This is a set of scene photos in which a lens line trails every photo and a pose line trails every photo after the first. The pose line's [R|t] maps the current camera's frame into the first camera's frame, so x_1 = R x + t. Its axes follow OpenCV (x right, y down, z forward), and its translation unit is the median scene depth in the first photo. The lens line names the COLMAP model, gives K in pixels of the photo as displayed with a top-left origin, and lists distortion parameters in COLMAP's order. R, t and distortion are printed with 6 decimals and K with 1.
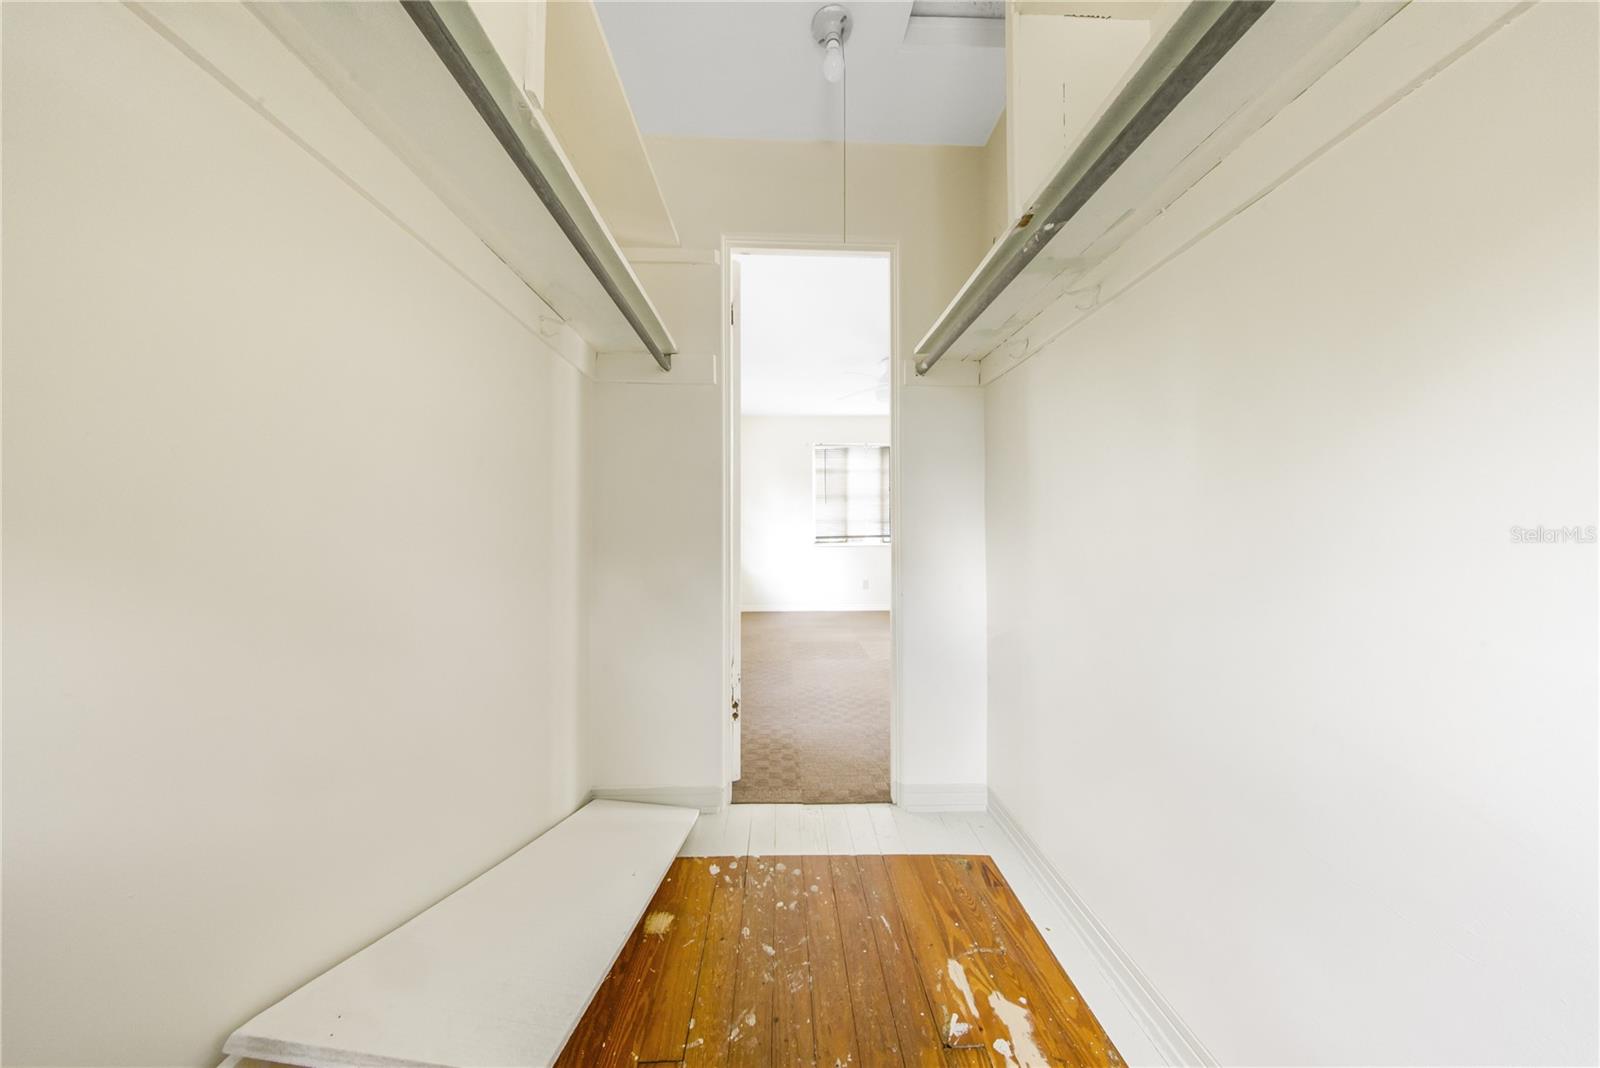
lens RADIAL K [[486.2, 0, 793.3], [0, 486.2, 530.8], [0, 0, 1]] dist [-0.000745, -0.000081]
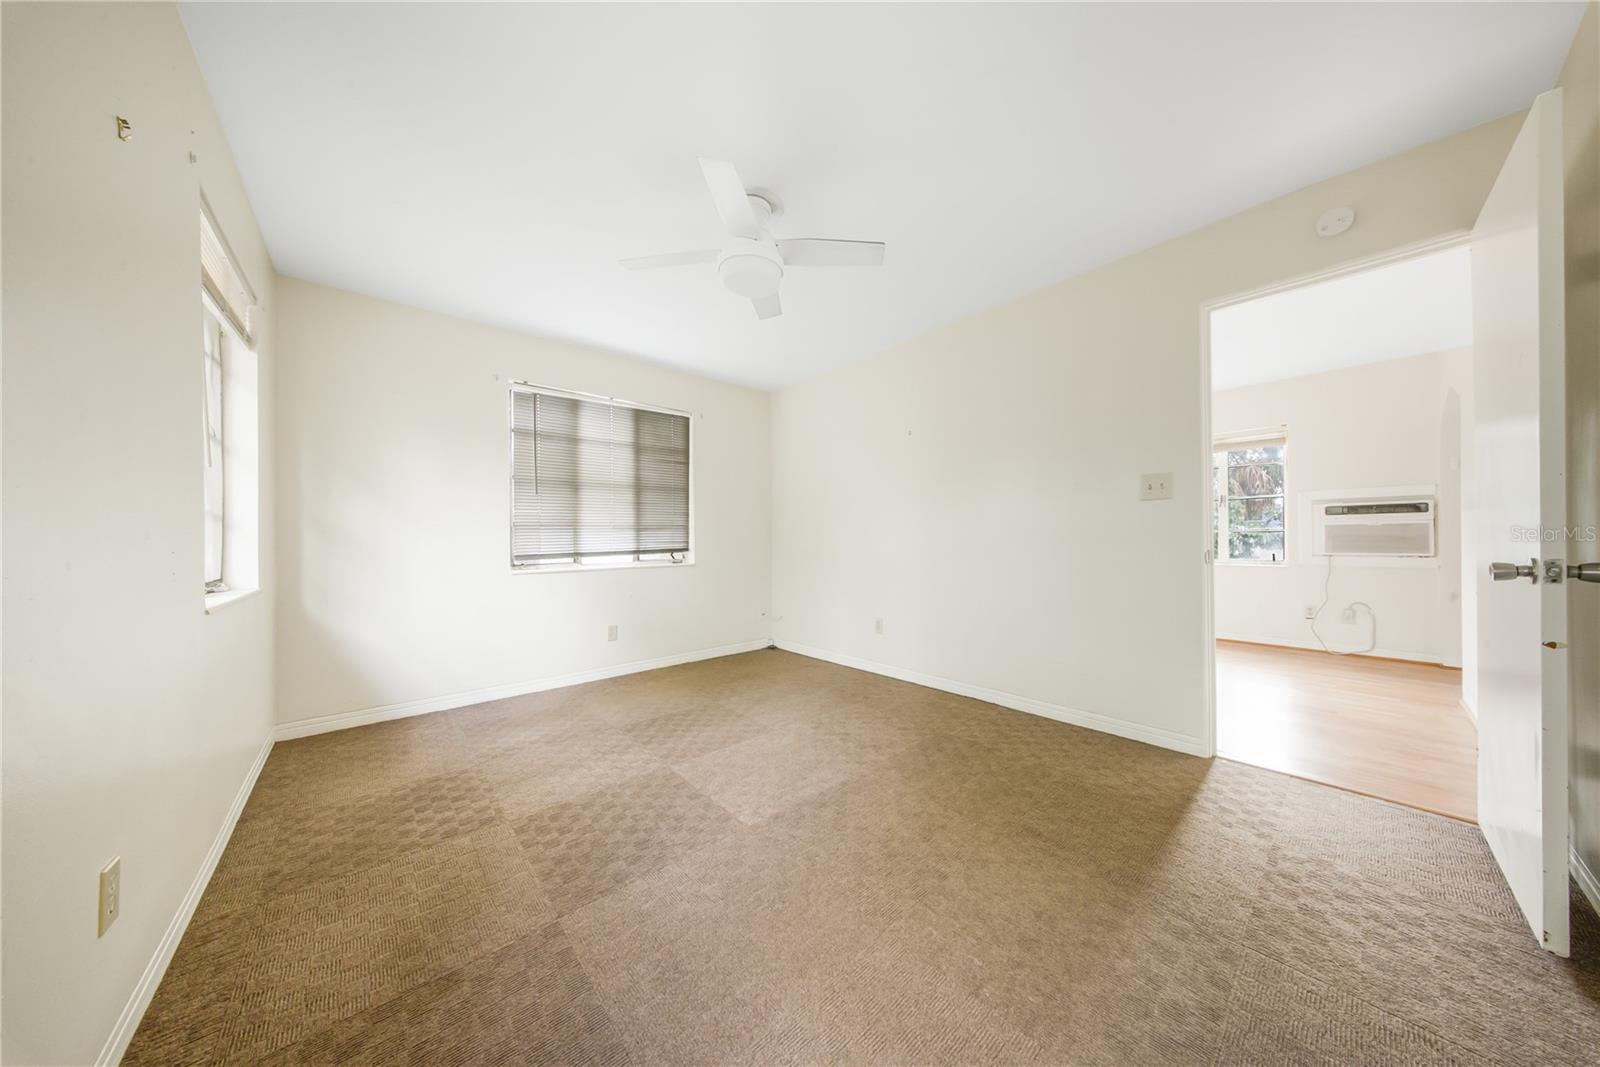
lens RADIAL K [[481.8, 0, 803.4], [0, 481.8, 540.7], [0, 0, 1]] dist [-0.001693, -0.000173]
pose [[0.766033, -0.007546, 0.642757, -0.051051], [0.011611, 0.999930, -0.002099, 0.000496], [-0.642696, 0.009071, 0.766068, 0.393112]]
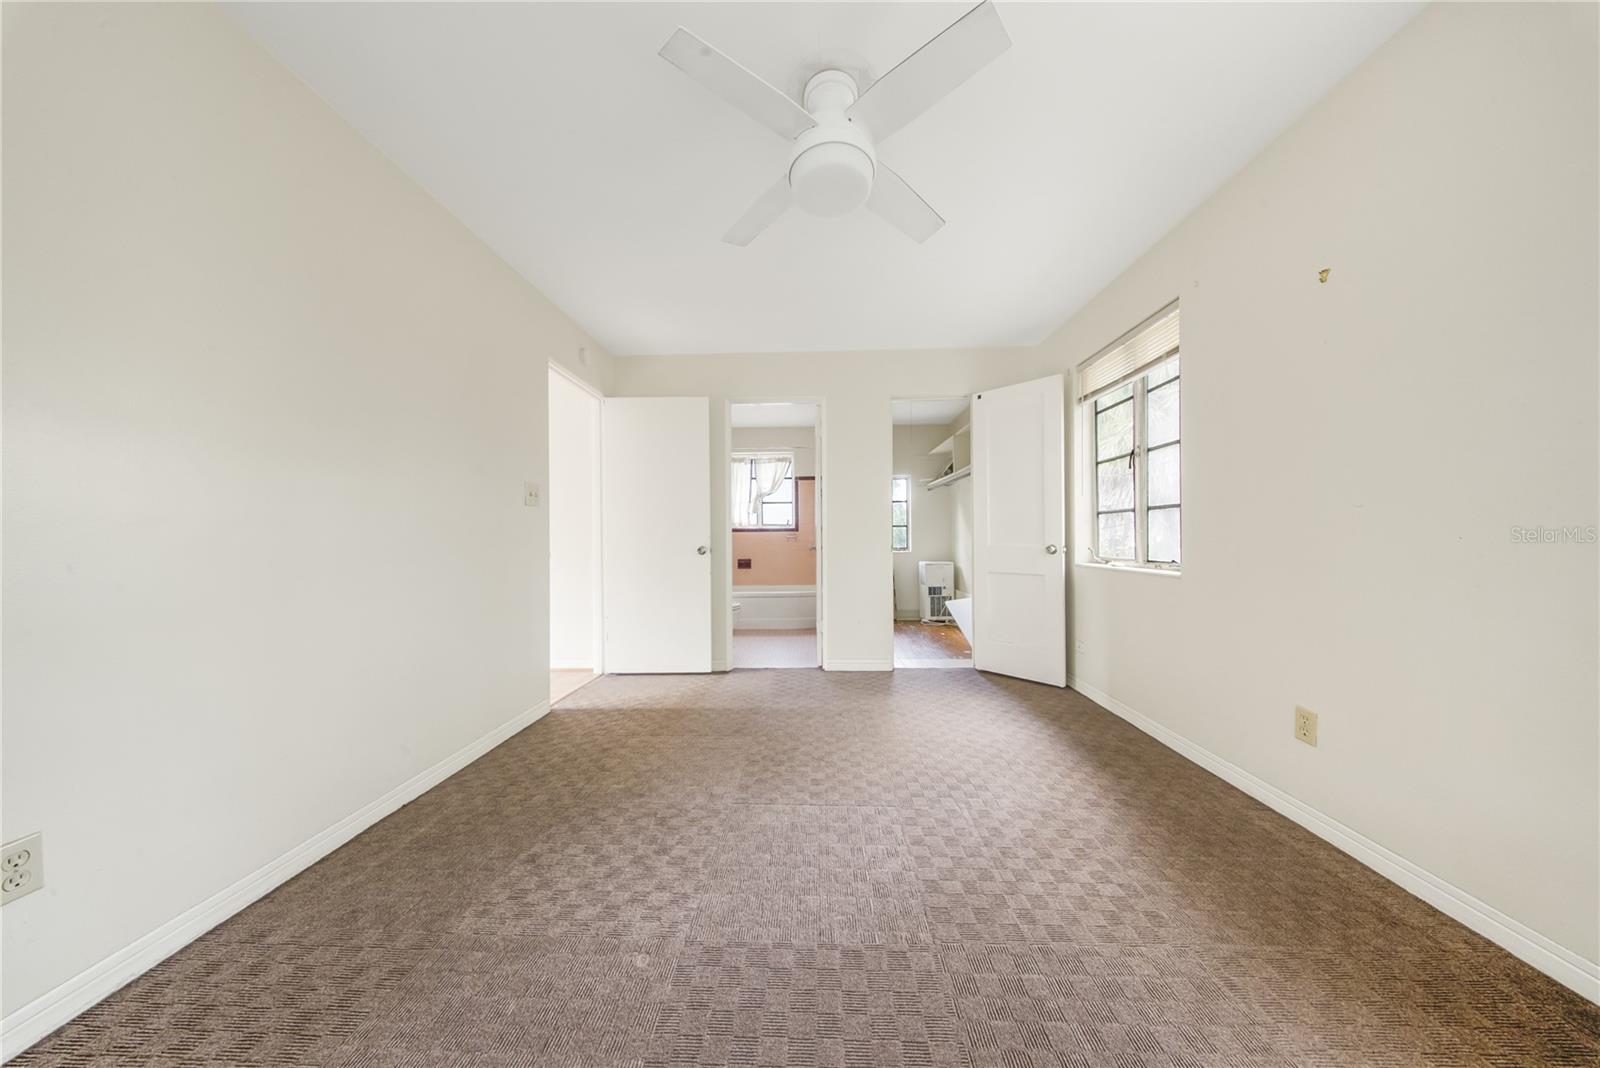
lens RADIAL K [[486.2, 0, 793.3], [0, 486.2, 530.8], [0, 0, 1]] dist [-0.000745, -0.000081]
pose [[-0.996217, 0.008378, 0.086497, 0.136006], [0.007728, 0.999939, -0.007843, -0.002305], [-0.086557, -0.007145, -0.996221, 0.928382]]
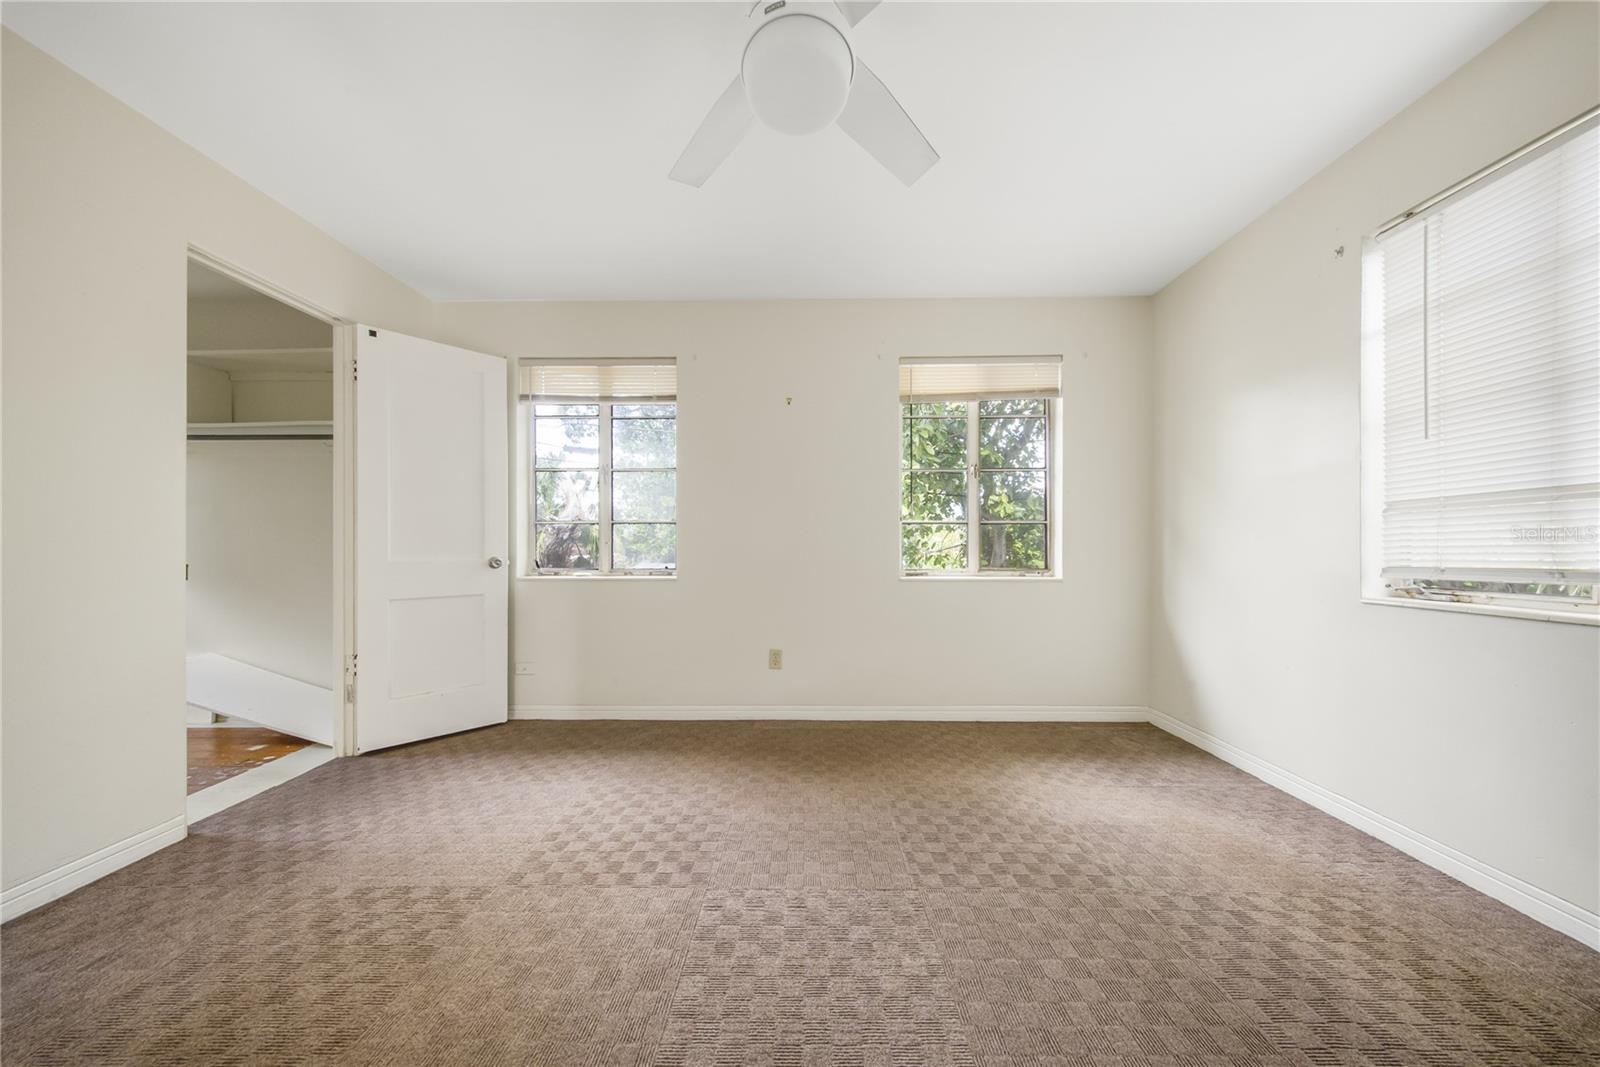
lens RADIAL K [[486.5, 0, 805.2], [0, 486.5, 546.8], [0, 0, 1]] dist [0.000093, -0.000130]
pose [[-0.038326, -0.000181, -0.999265, 0.330258], [-0.001848, 0.999998, -0.000110, 0.000671], [0.999264, 0.001842, -0.038327, 0.682471]]
